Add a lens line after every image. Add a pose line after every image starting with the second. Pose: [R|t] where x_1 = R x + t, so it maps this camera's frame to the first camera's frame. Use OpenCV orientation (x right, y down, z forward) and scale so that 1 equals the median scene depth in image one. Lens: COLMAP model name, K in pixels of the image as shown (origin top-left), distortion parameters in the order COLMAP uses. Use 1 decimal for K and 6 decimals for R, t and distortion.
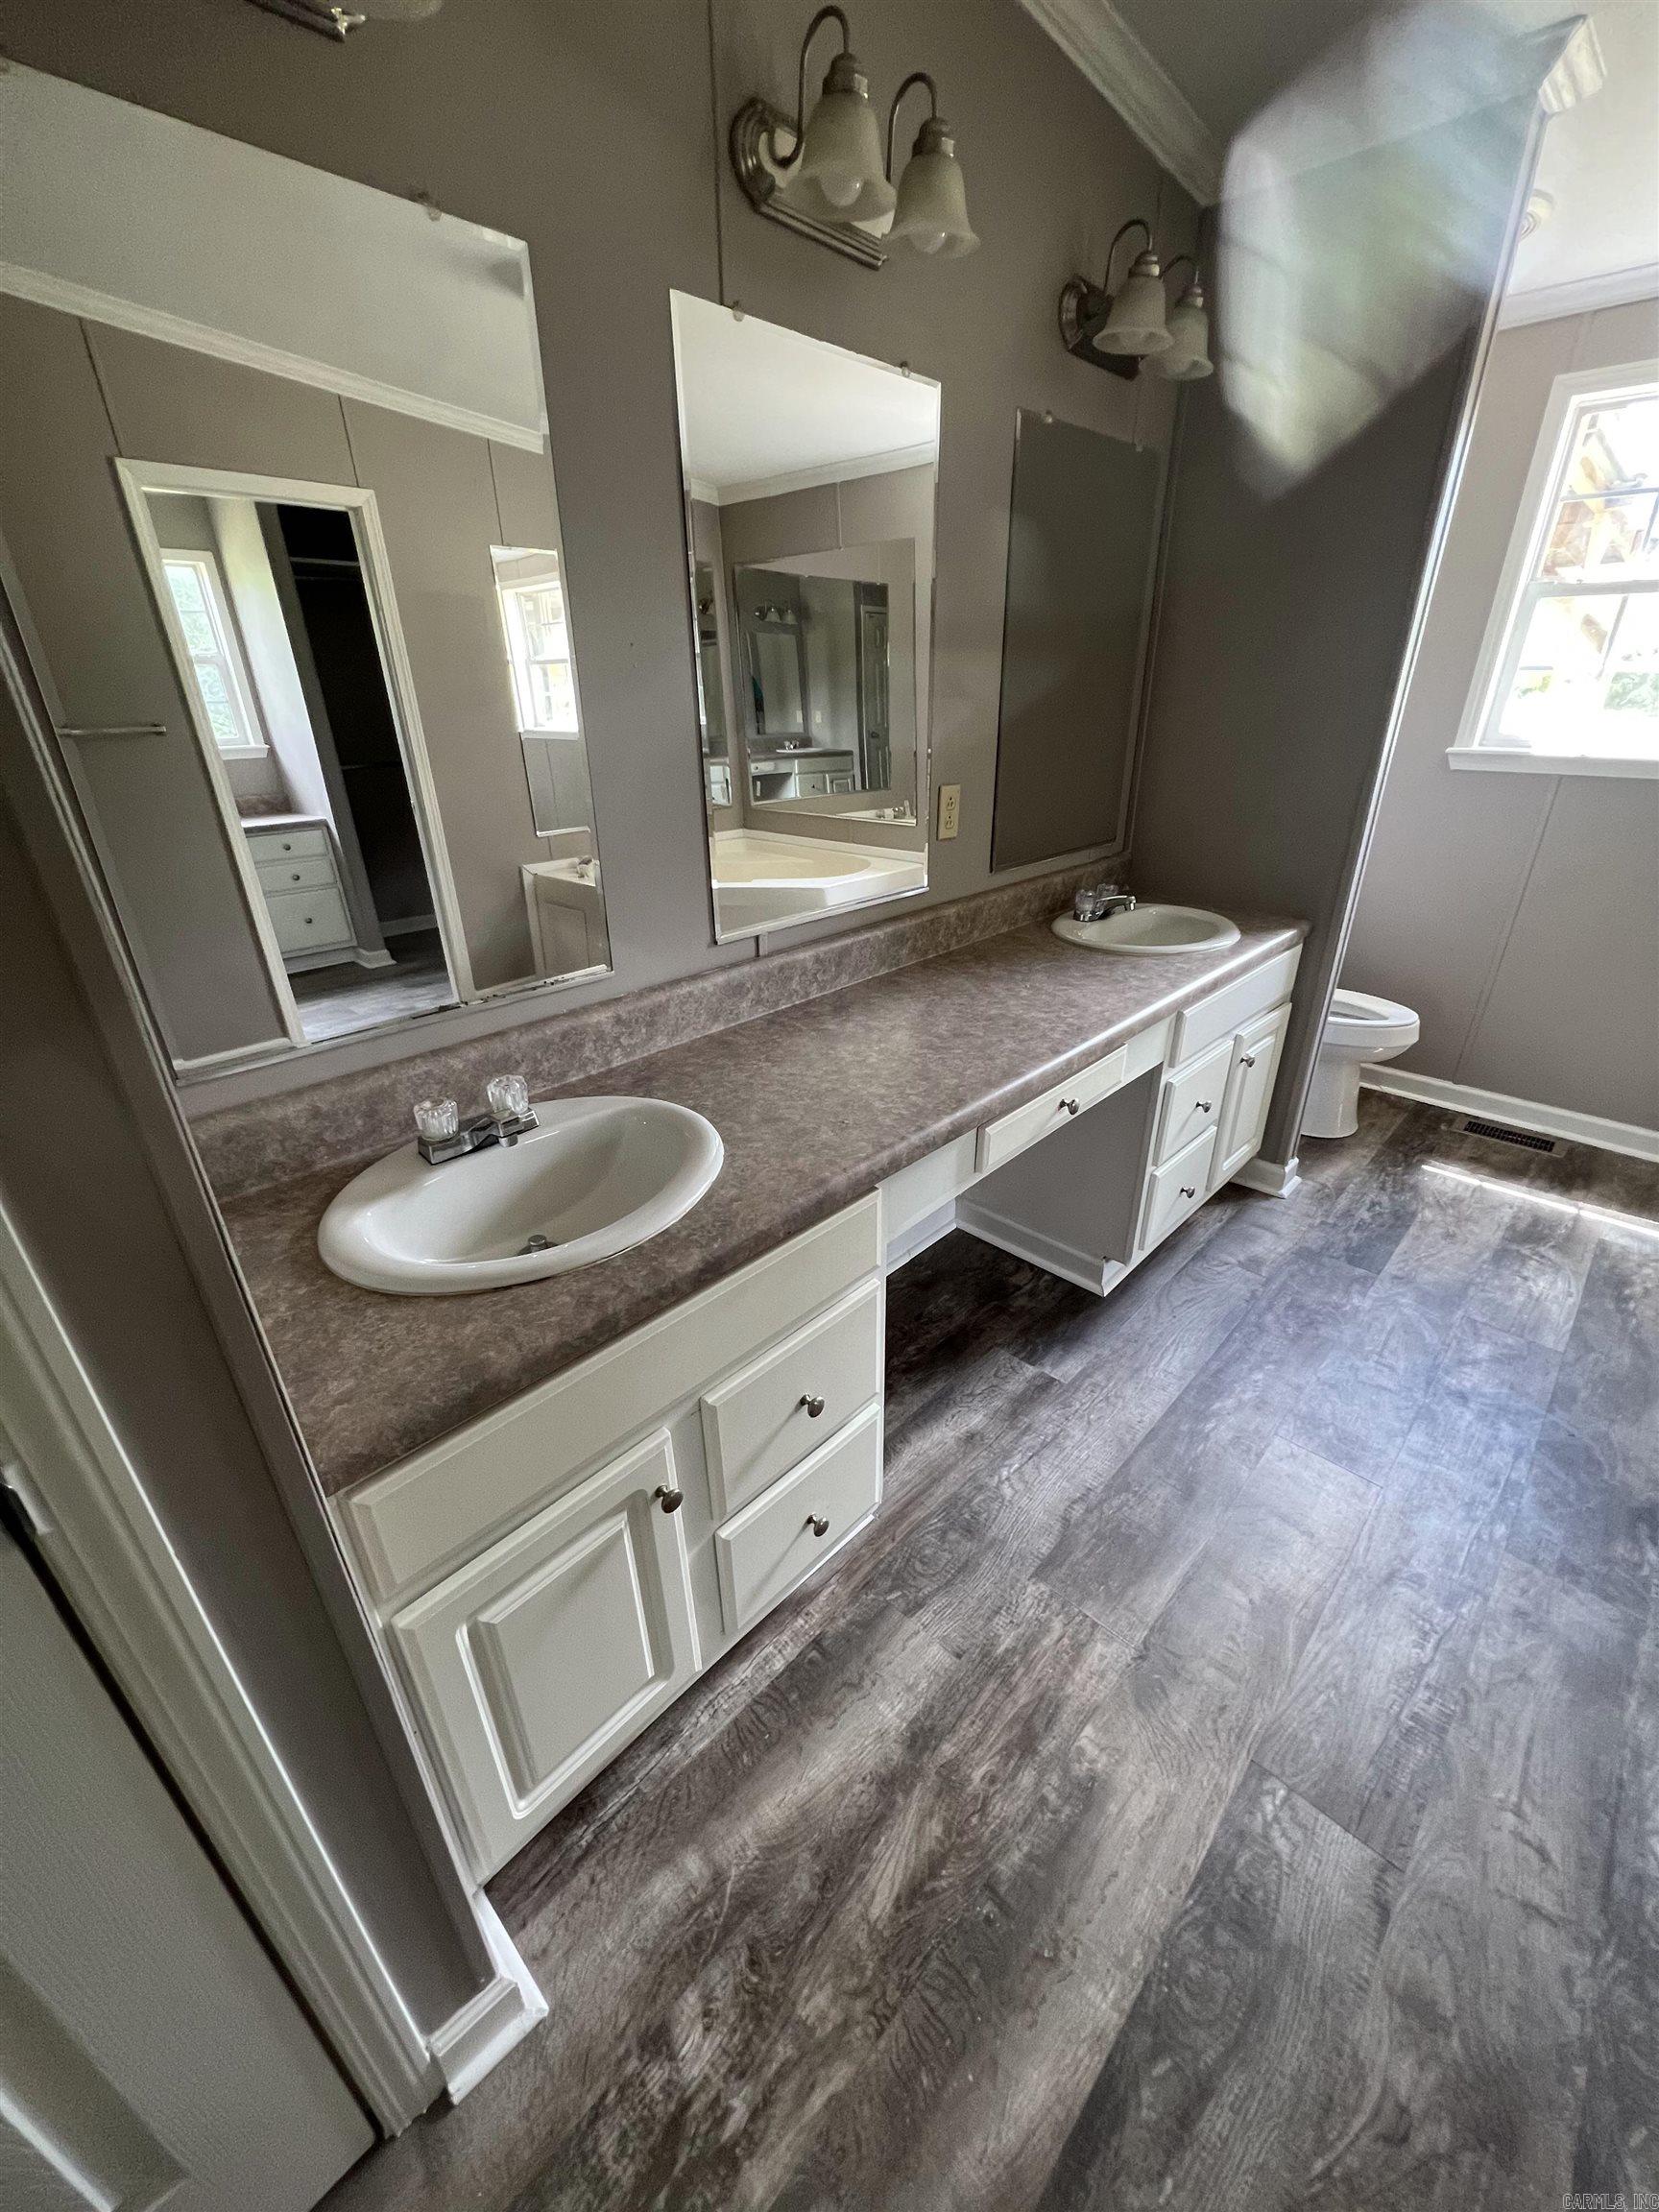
lens RADIAL K [[908.4, 0, 816.1], [0, 908.4, 1114.0], [0, 0, 1]] dist [-0.008259, 0.005291]
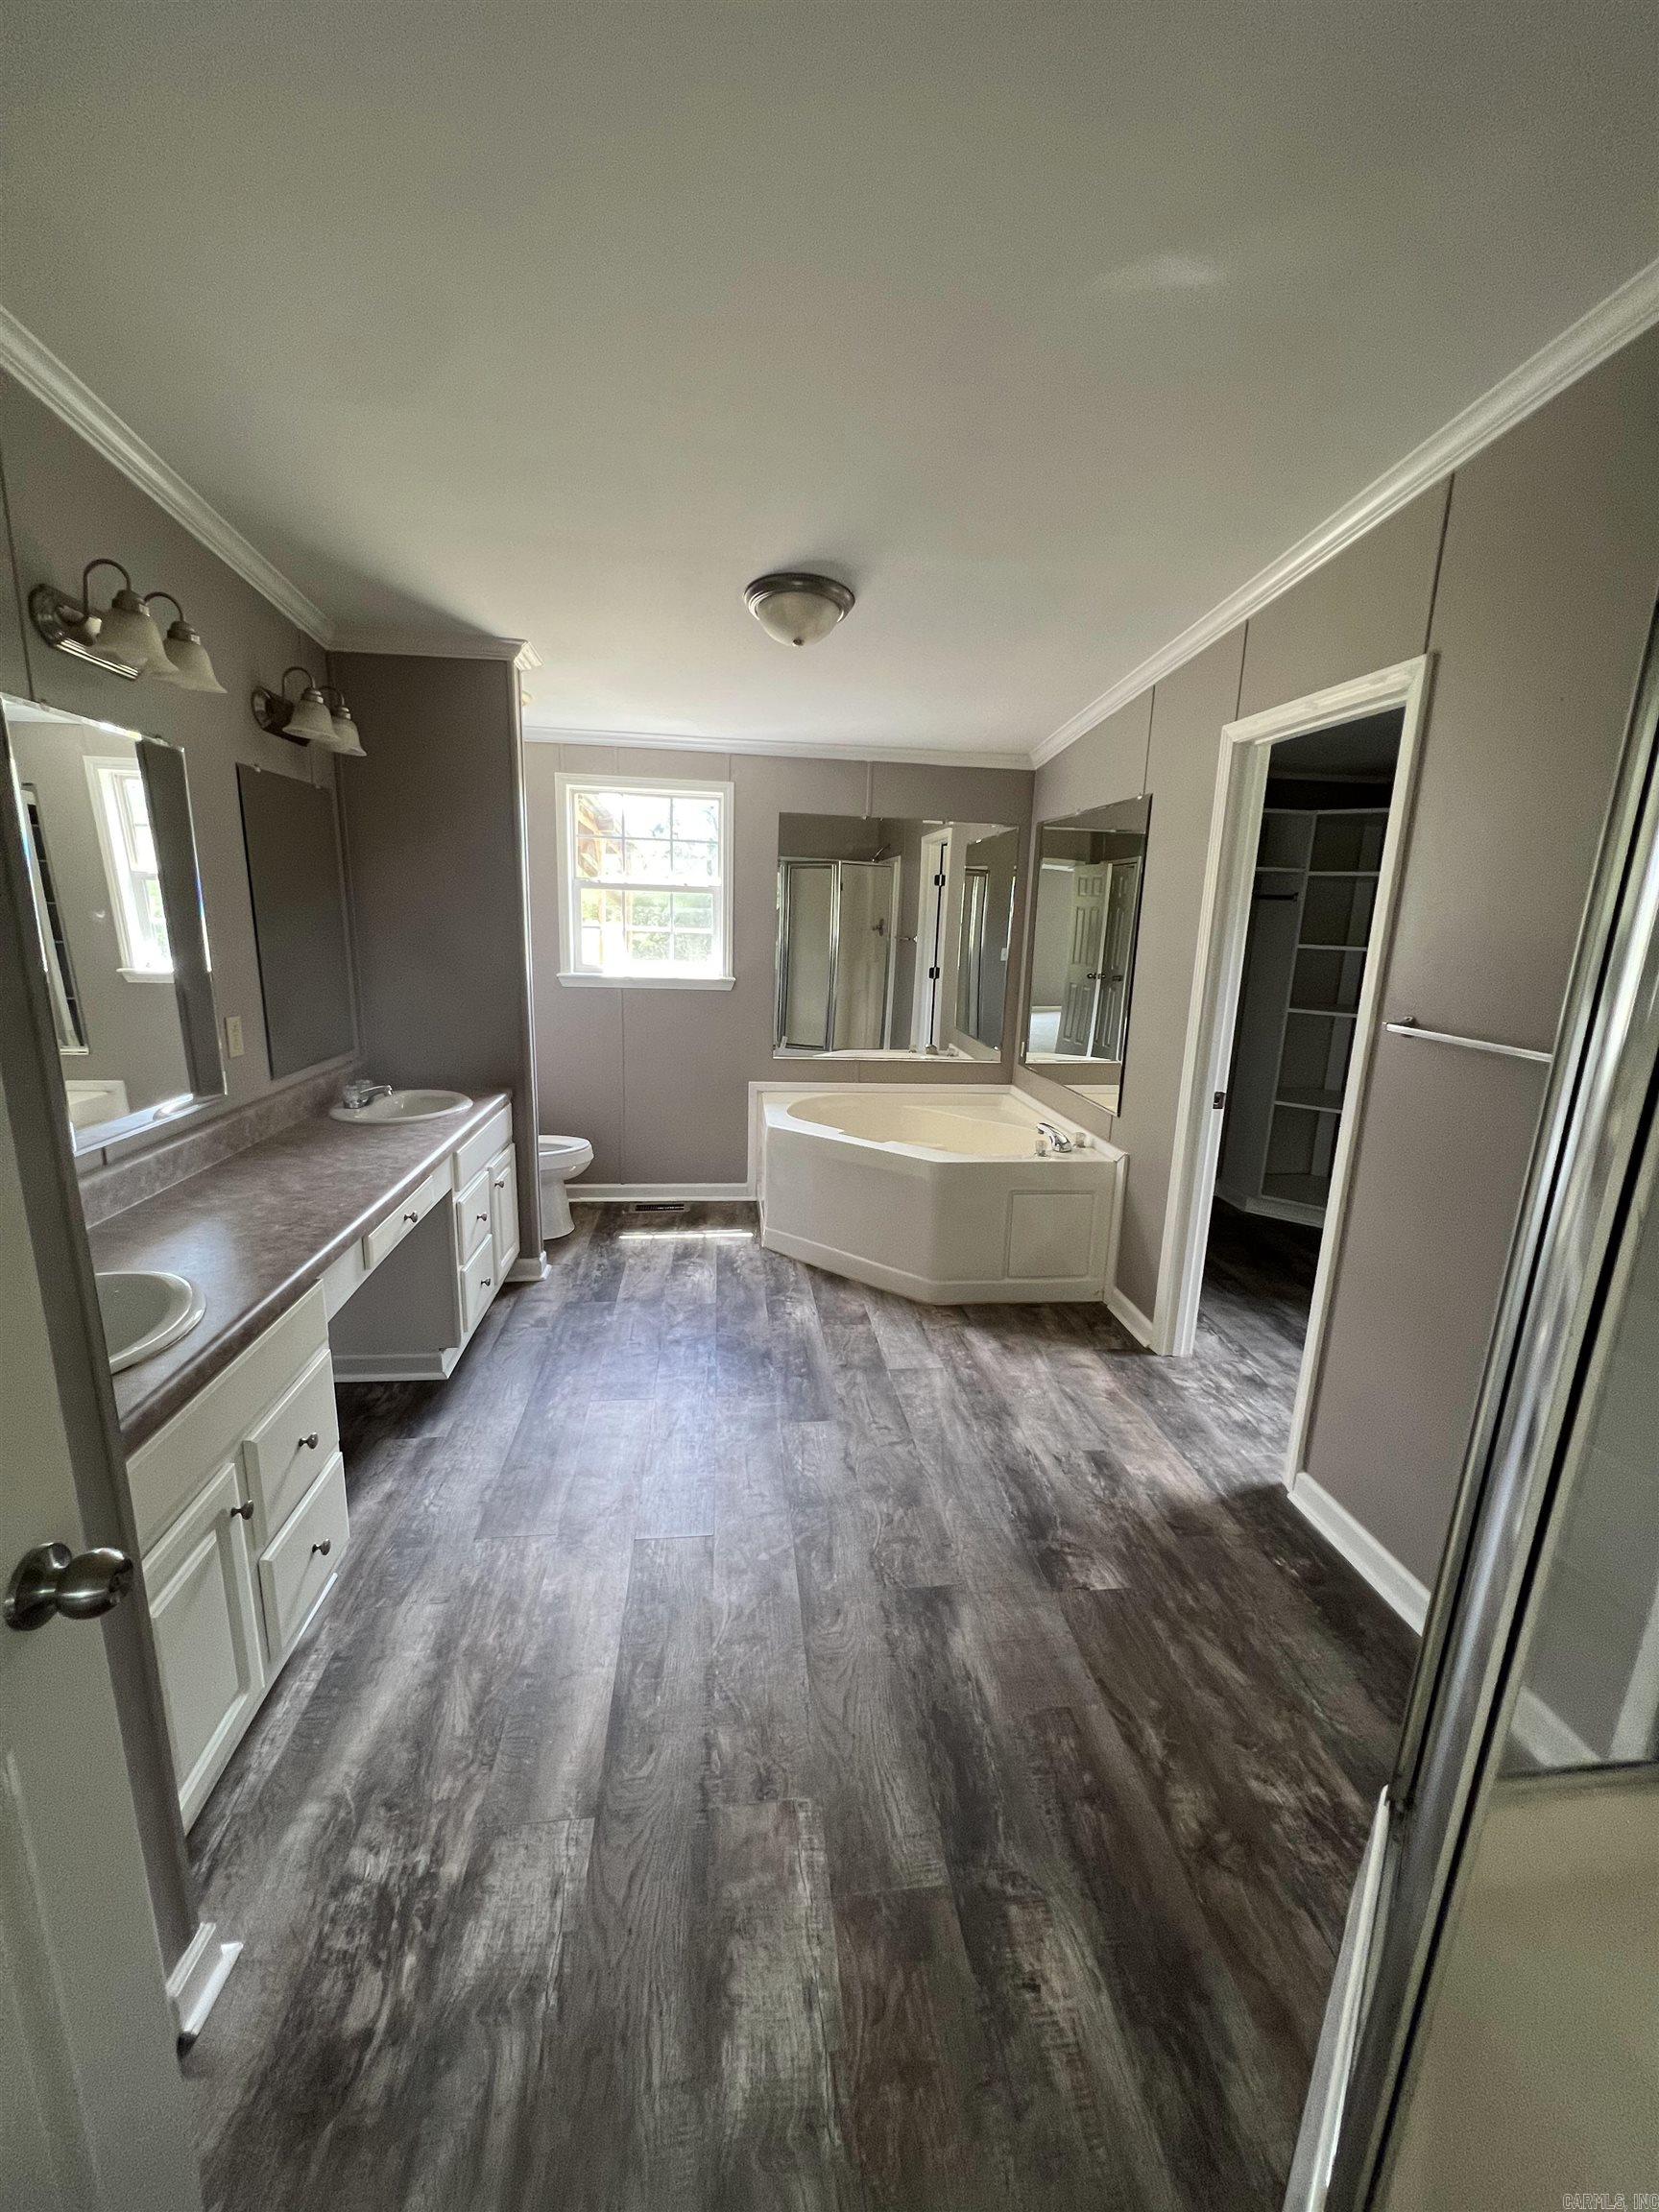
lens RADIAL K [[925.0, 0, 833.0], [0, 925.0, 1102.8], [0, 0, 1]] dist [-0.001953, 0.000860]
pose [[0.639034, -0.130296, 0.758062, -0.334098], [0.300867, 0.949367, -0.090448, 0.132090], [-0.707895, 0.285875, 0.645880, -0.426440]]
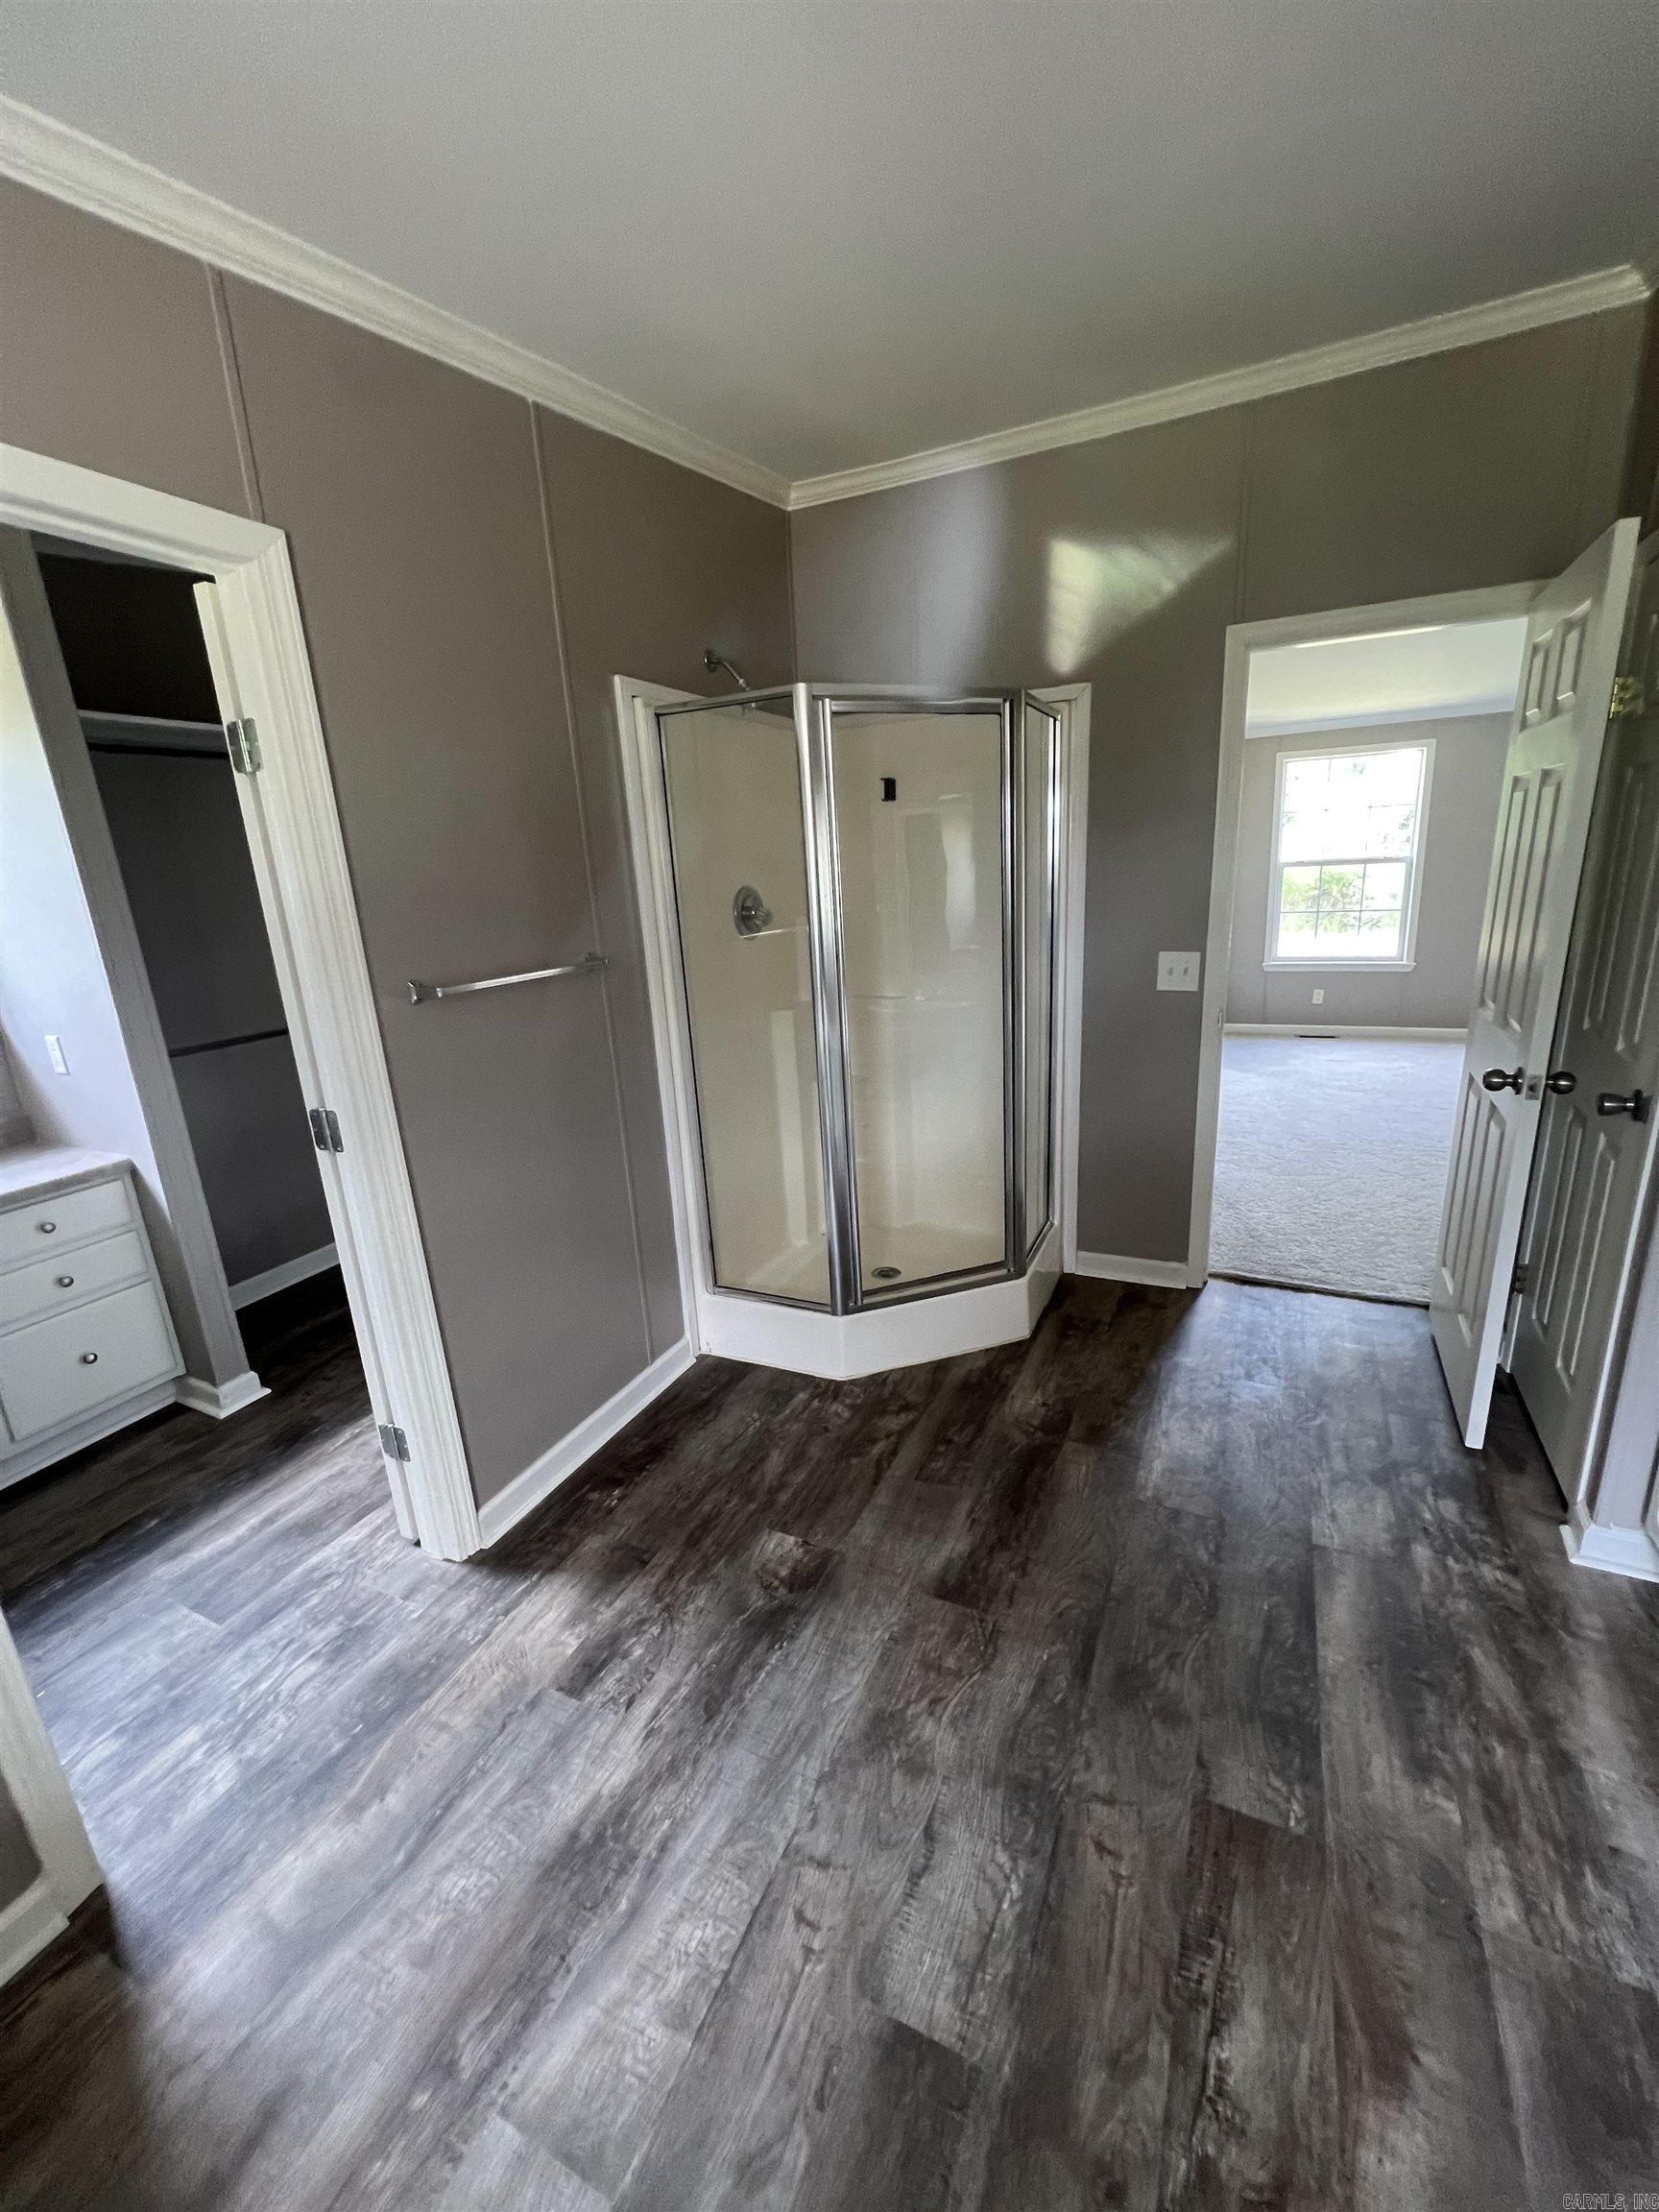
lens RADIAL K [[925.0, 0, 833.0], [0, 925.0, 1102.8], [0, 0, 1]] dist [-0.001953, 0.000860]
pose [[-0.945405, 0.136730, -0.295827, 0.847676], [-0.085269, 0.772331, 0.629471, -0.424626], [0.314544, 0.620331, -0.718507, 0.719606]]
